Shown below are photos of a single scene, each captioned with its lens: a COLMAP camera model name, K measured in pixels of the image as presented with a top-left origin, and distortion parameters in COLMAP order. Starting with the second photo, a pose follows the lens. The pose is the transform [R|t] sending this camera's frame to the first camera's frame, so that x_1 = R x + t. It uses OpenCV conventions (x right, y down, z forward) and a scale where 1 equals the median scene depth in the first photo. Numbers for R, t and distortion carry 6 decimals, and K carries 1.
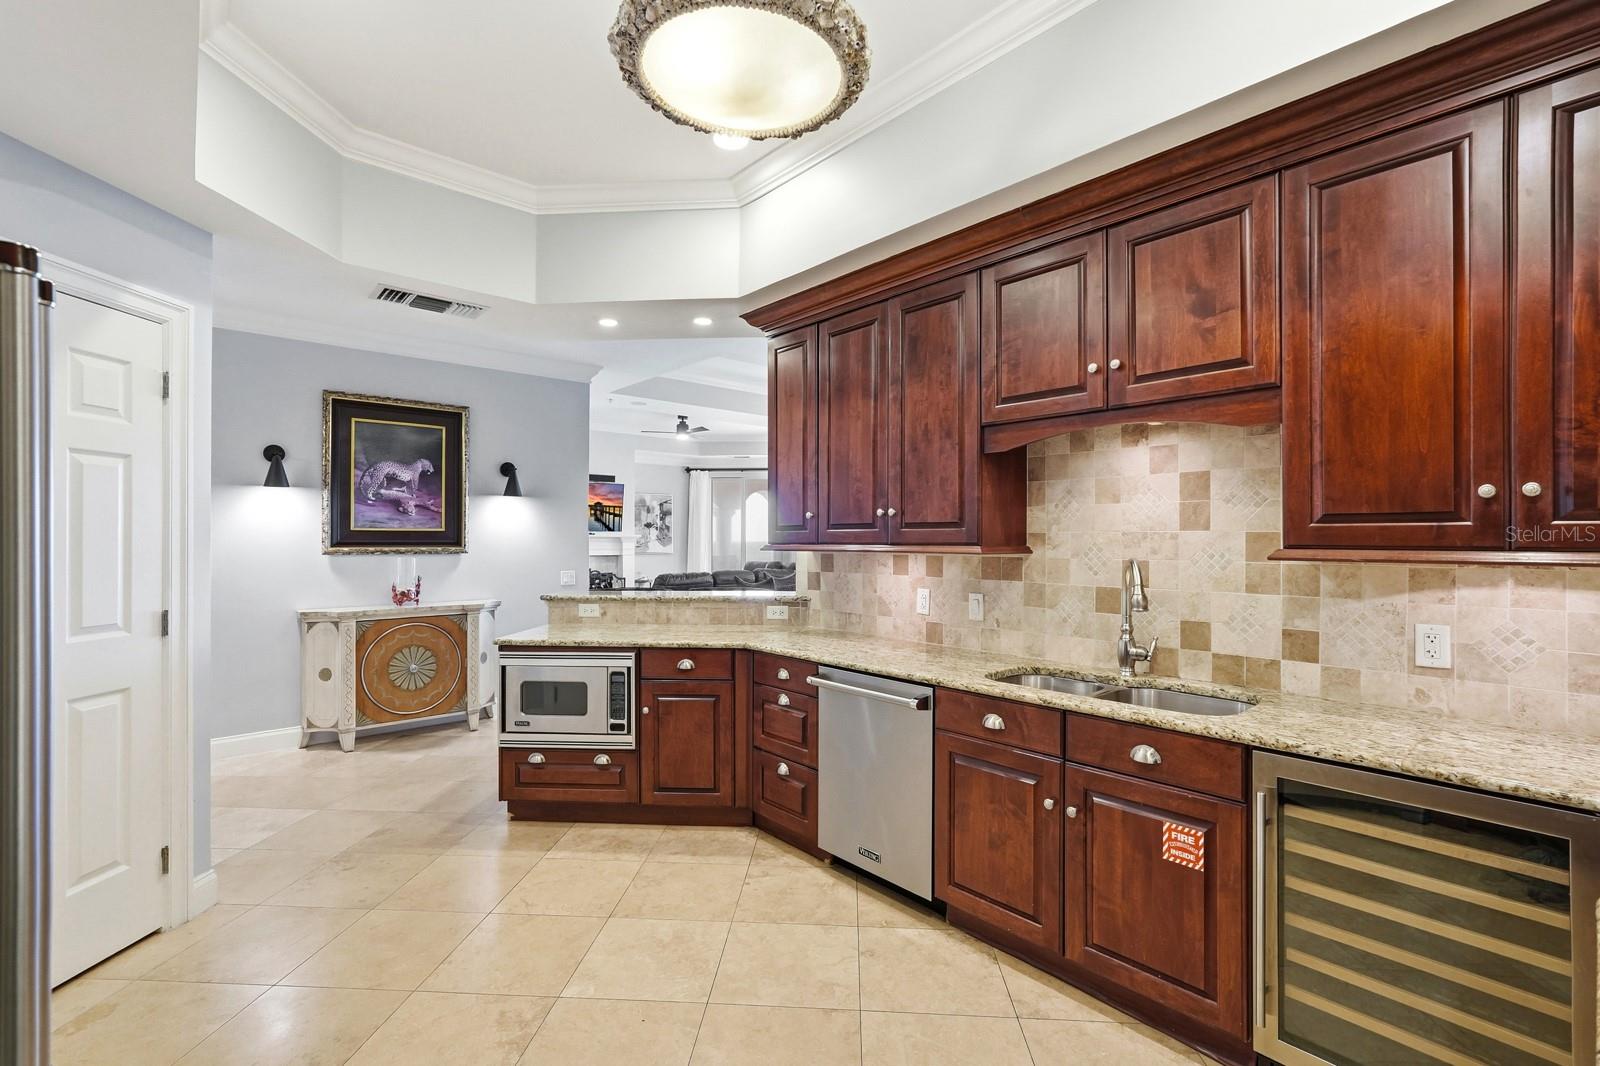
lens RADIAL K [[728.5, 0, 807.4], [0, 728.5, 536.7], [0, 0, 1]] dist [-0.009346, 0.006375]
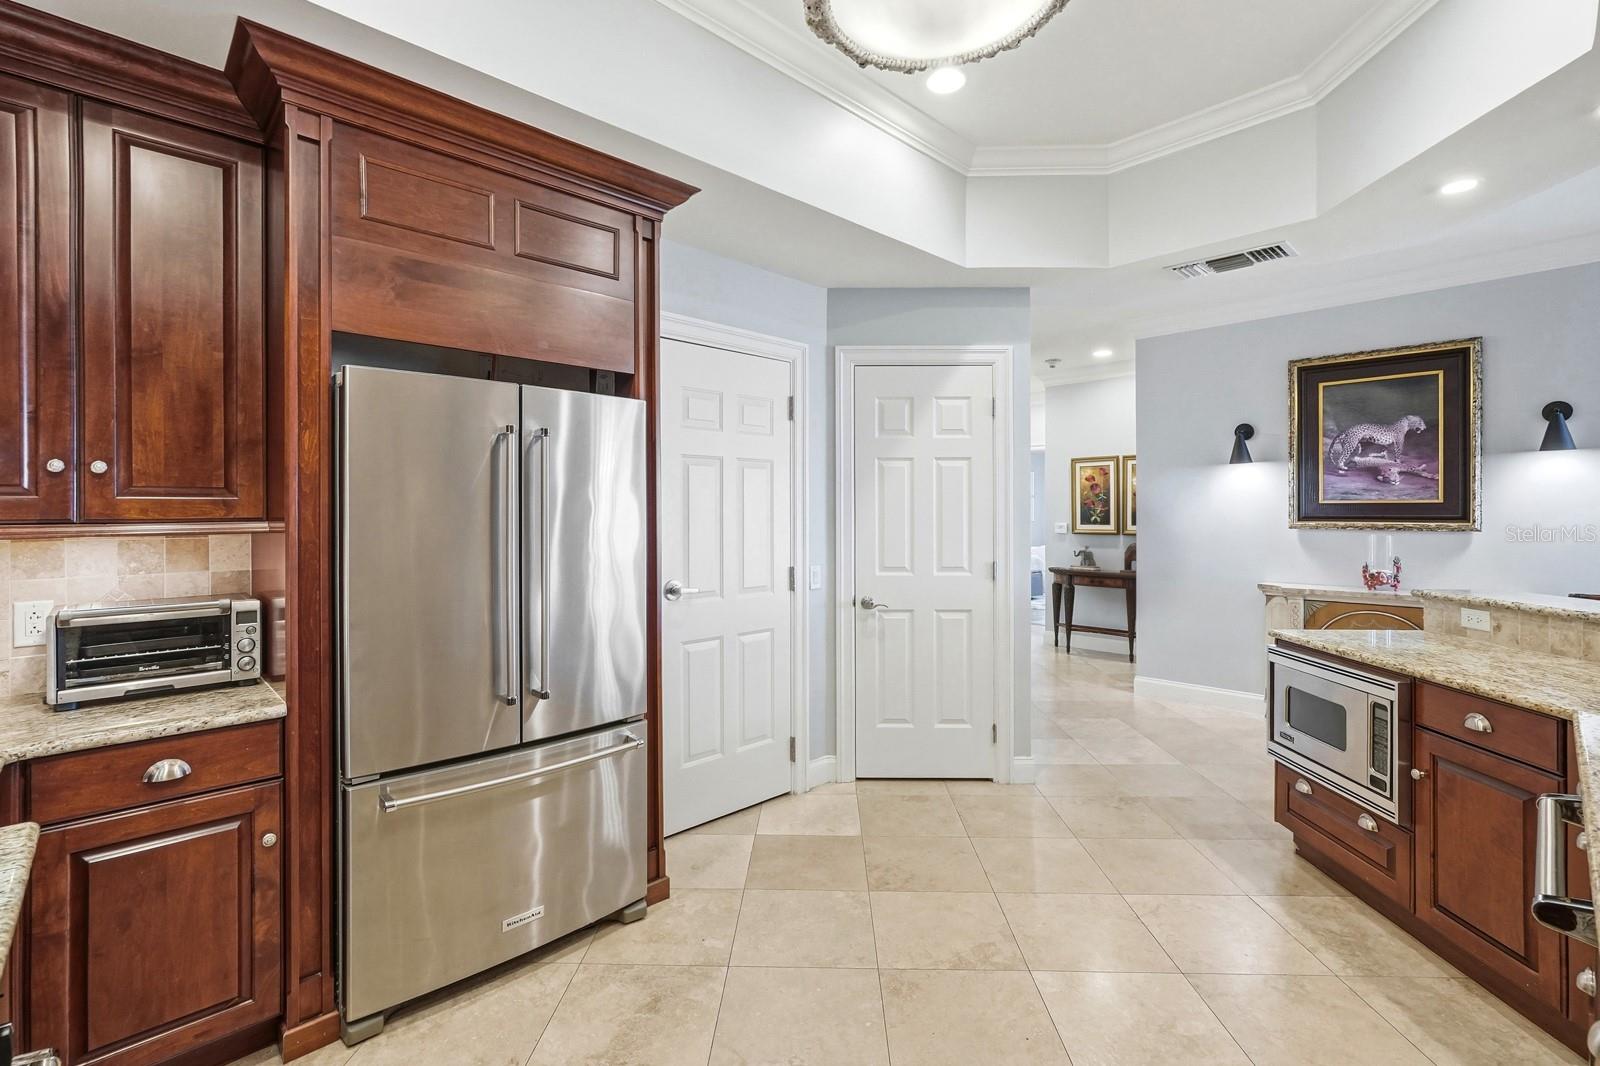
lens RADIAL K [[728.5, 0, 784.8], [0, 728.5, 508.6], [0, 0, 1]] dist [-0.009346, 0.006375]
pose [[0.015606, -0.004033, -0.999870, 0.300726], [0.002576, 0.999989, -0.003993, 0.000048], [0.999875, -0.002514, 0.015616, 0.297533]]
